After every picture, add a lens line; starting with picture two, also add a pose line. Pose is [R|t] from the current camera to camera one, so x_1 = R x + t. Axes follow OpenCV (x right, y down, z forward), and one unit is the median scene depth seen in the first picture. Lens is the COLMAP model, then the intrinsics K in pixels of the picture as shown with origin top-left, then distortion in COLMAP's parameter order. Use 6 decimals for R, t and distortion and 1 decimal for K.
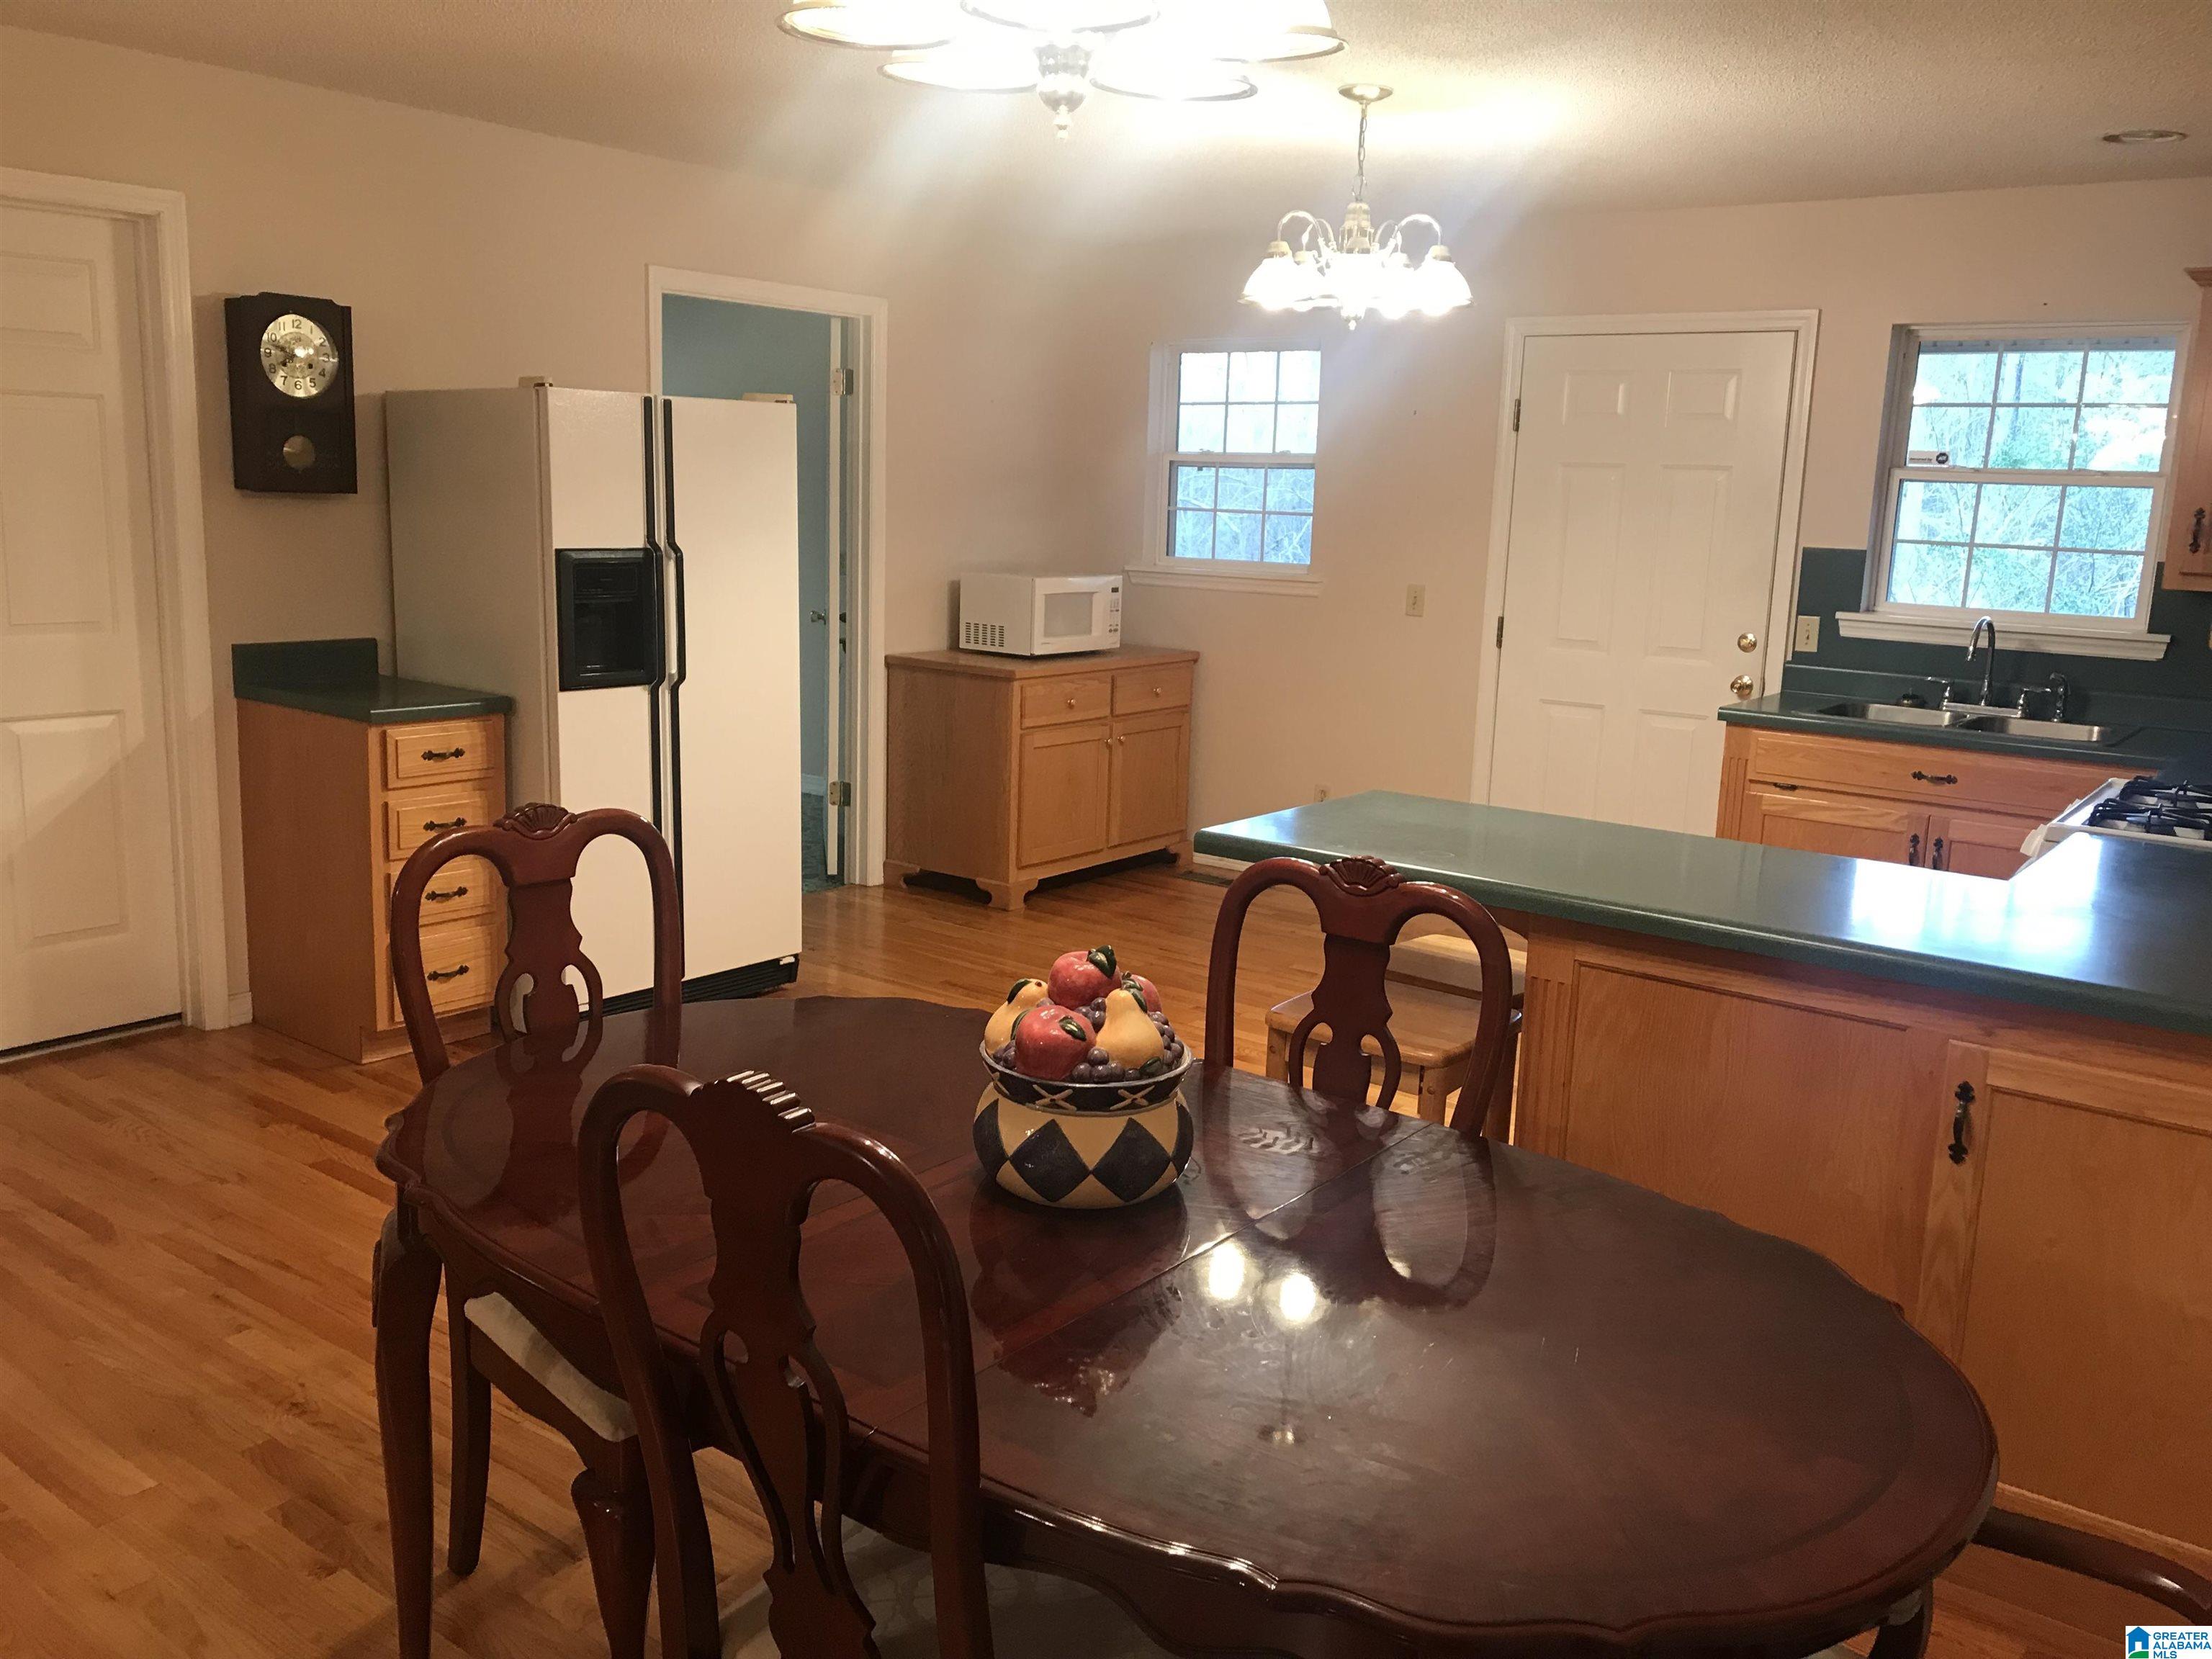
lens RADIAL K [[1806.6, 0, 1094.6], [0, 1806.6, 806.4], [0, 0, 1]] dist [0.034870, -0.071156]
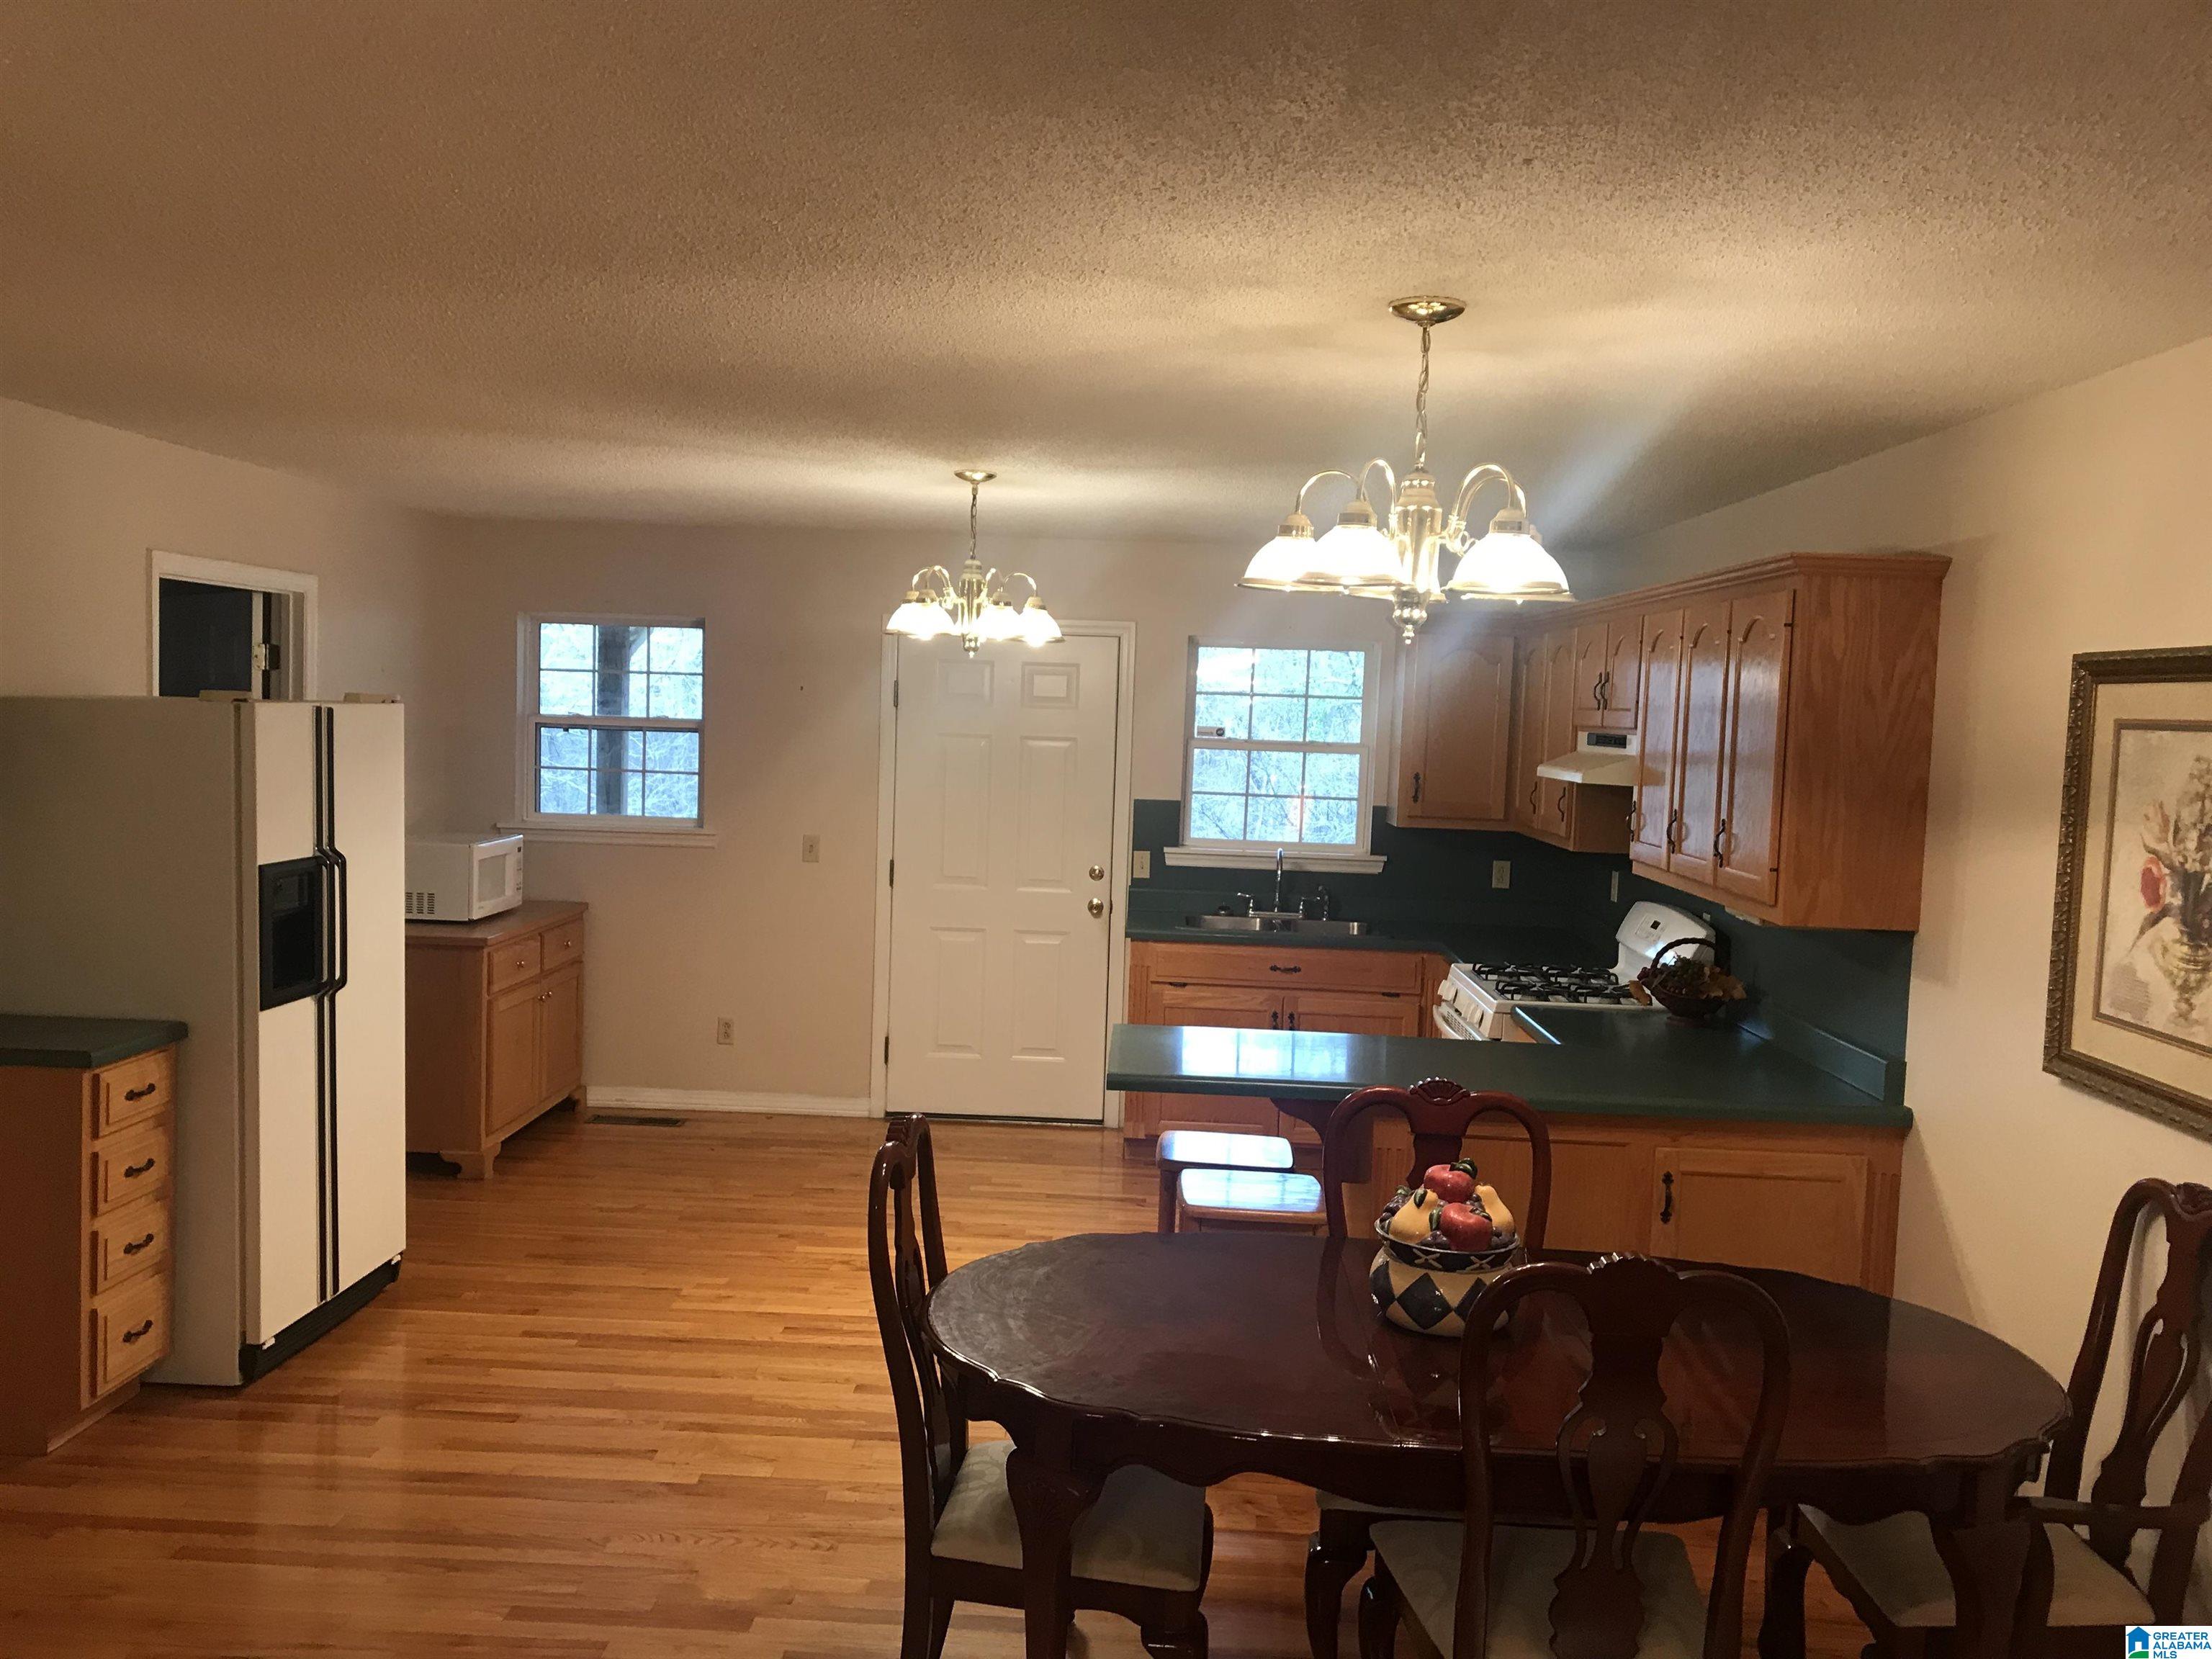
lens RADIAL K [[1787.8, 0, 1080.2], [0, 1787.8, 819.4], [0, 0, 1]] dist [0.042342, -0.072933]
pose [[0.819009, -0.041697, 0.572263, -0.400222], [0.095417, 0.993366, -0.064179, -0.051605], [-0.565791, 0.107166, 0.817555, -0.033320]]
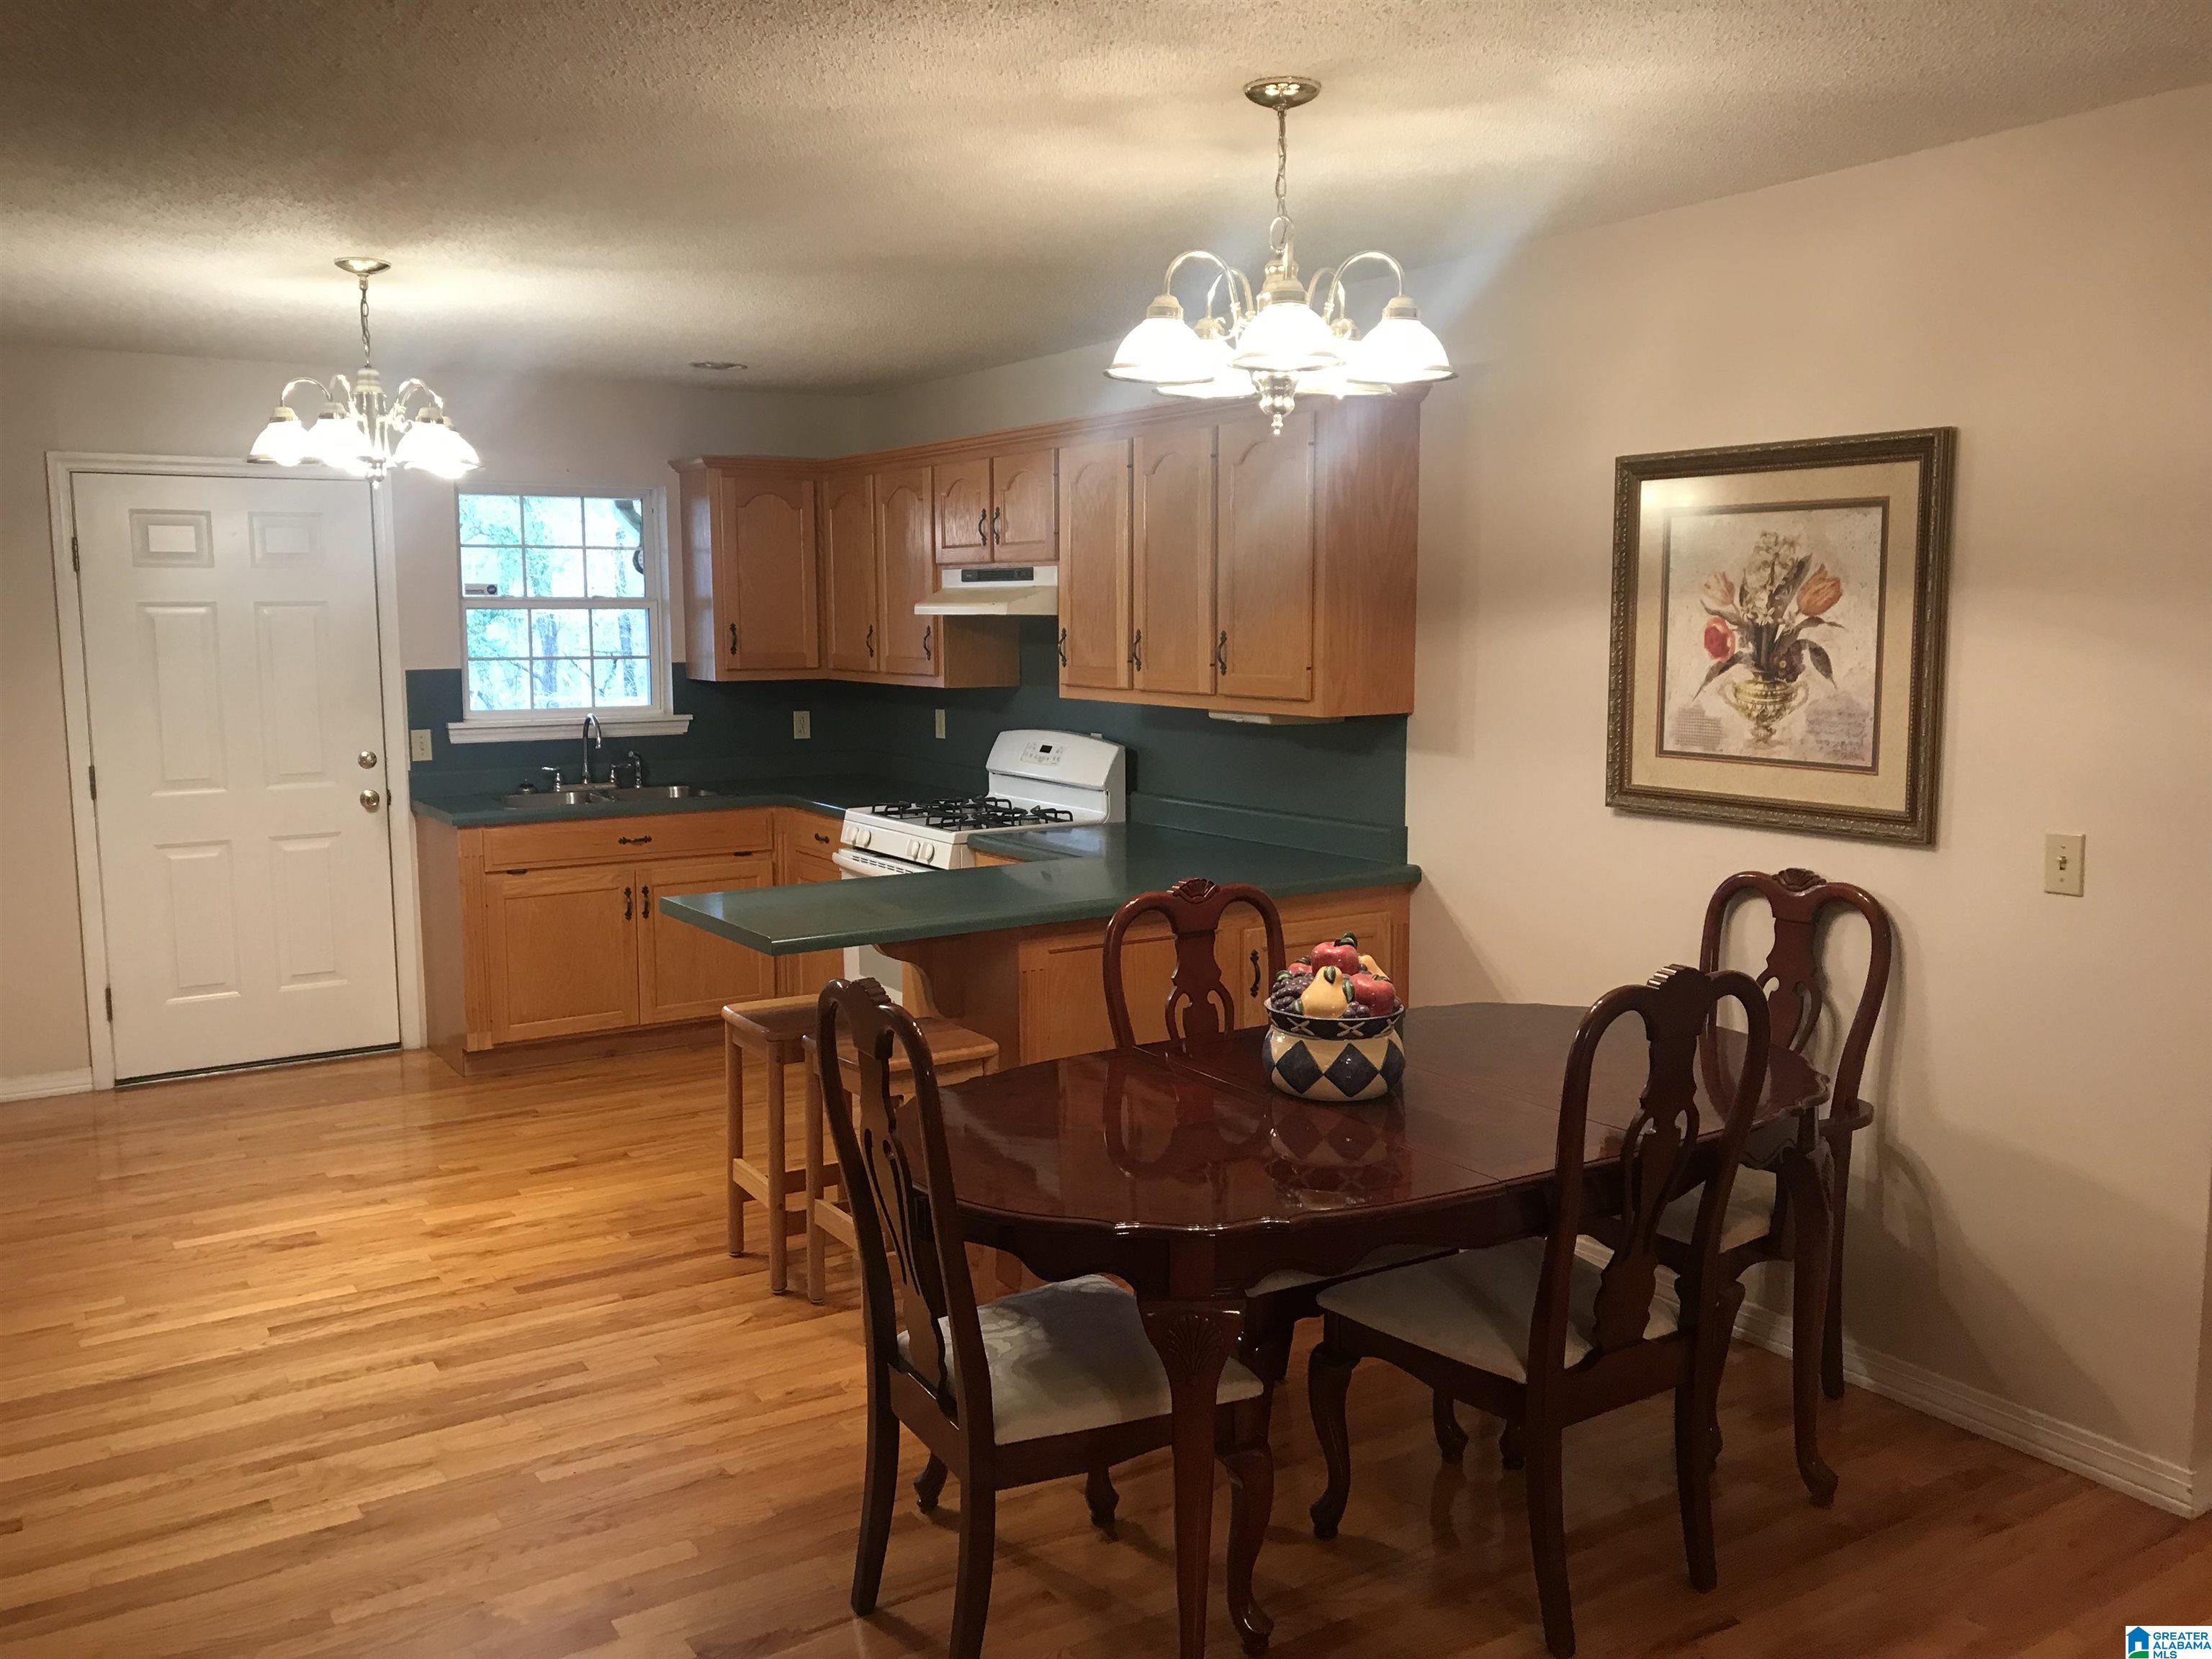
lens RADIAL K [[1806.6, 0, 1094.6], [0, 1806.6, 806.4], [0, 0, 1]] dist [0.034870, -0.071156]
pose [[0.344486, -0.139335, 0.928394, -0.551397], [0.185222, 0.979573, 0.078288, -0.072054], [-0.920338, 0.144990, 0.363258, 0.215606]]
